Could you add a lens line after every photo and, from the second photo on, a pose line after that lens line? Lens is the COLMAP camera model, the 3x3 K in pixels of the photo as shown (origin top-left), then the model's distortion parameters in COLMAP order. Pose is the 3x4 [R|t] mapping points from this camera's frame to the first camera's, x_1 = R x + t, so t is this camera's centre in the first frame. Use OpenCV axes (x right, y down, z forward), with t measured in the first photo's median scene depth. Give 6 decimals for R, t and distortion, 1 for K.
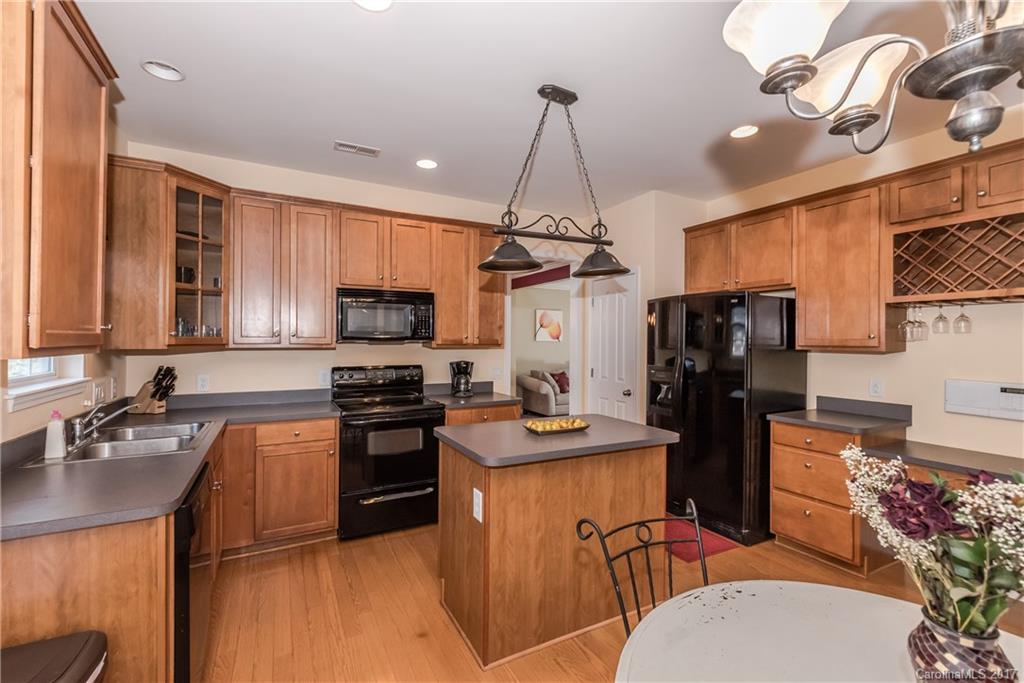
lens RADIAL K [[442.1, 0, 509.9], [0, 442.1, 339.4], [0, 0, 1]] dist [-0.000869, -0.001024]
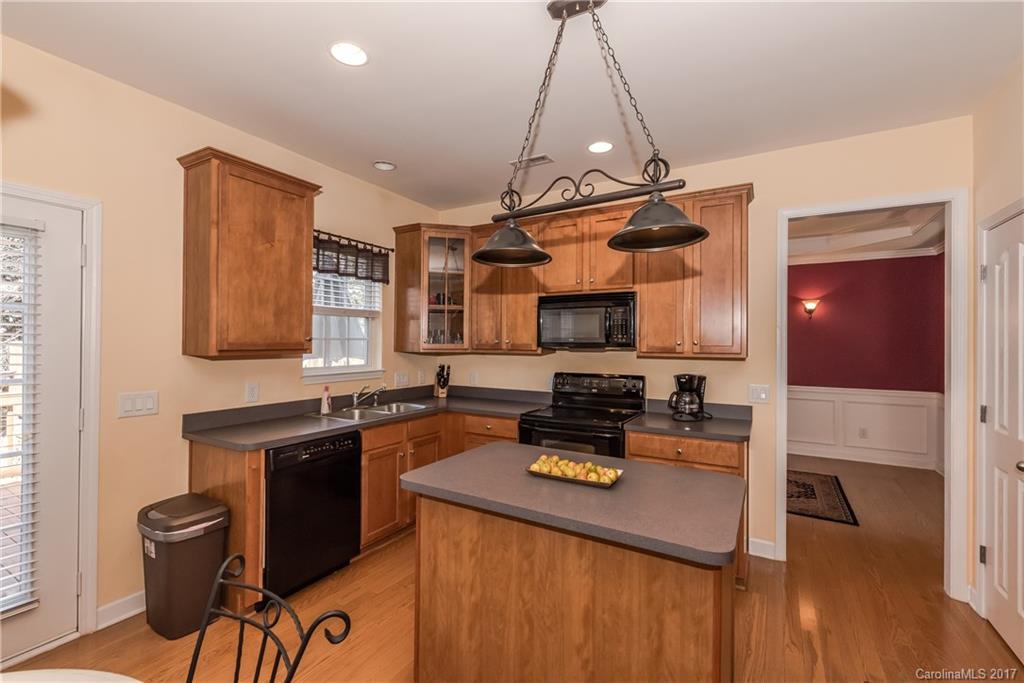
lens RADIAL K [[442.1, 0, 509.7], [0, 442.1, 338.1], [0, 0, 1]] dist [-0.000869, -0.001024]
pose [[0.523364, -0.010005, -0.852051, 0.613307], [-0.003532, 0.999897, -0.013911, -0.005156], [0.852102, 0.010290, 0.523275, 0.510071]]
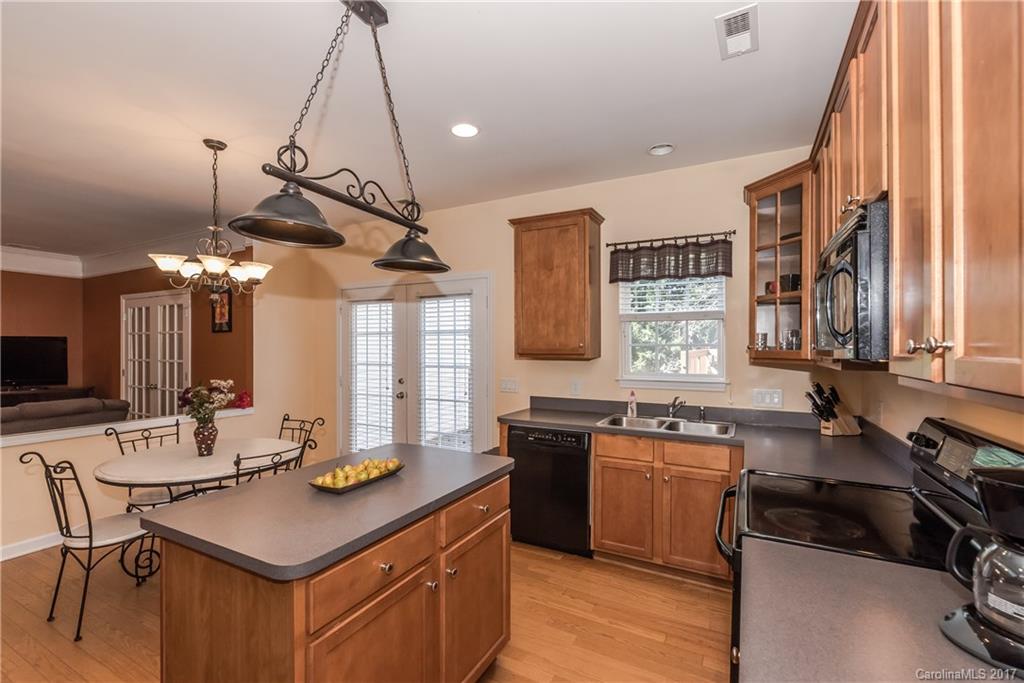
lens RADIAL K [[442.1, 0, 514.7], [0, 442.1, 345.6], [0, 0, 1]] dist [-0.000869, -0.001024]
pose [[-0.820941, -0.009624, -0.570932, 0.290189], [-0.007522, 0.999953, -0.006040, -0.006824], [0.570963, -0.000664, -0.820975, 1.597725]]
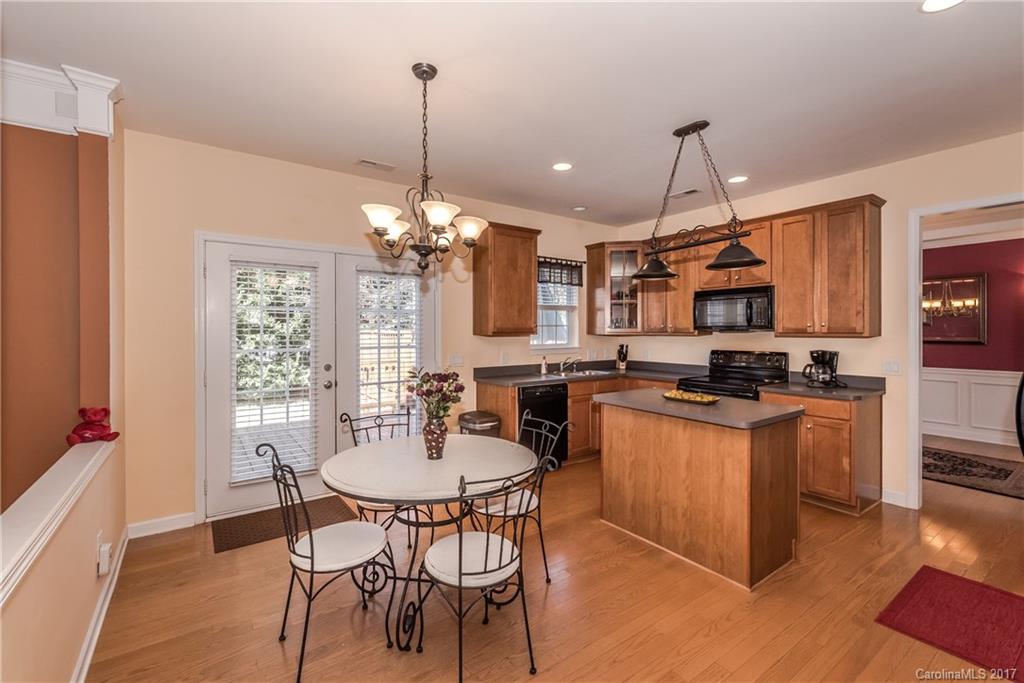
lens RADIAL K [[442.1, 0, 510.7], [0, 442.1, 333.5], [0, 0, 1]] dist [-0.000869, -0.001024]
pose [[0.130558, 0.000931, -0.991440, 1.185574], [0.002997, 0.999995, 0.001334, 0.013744], [0.991436, -0.003146, 0.130555, 0.321852]]
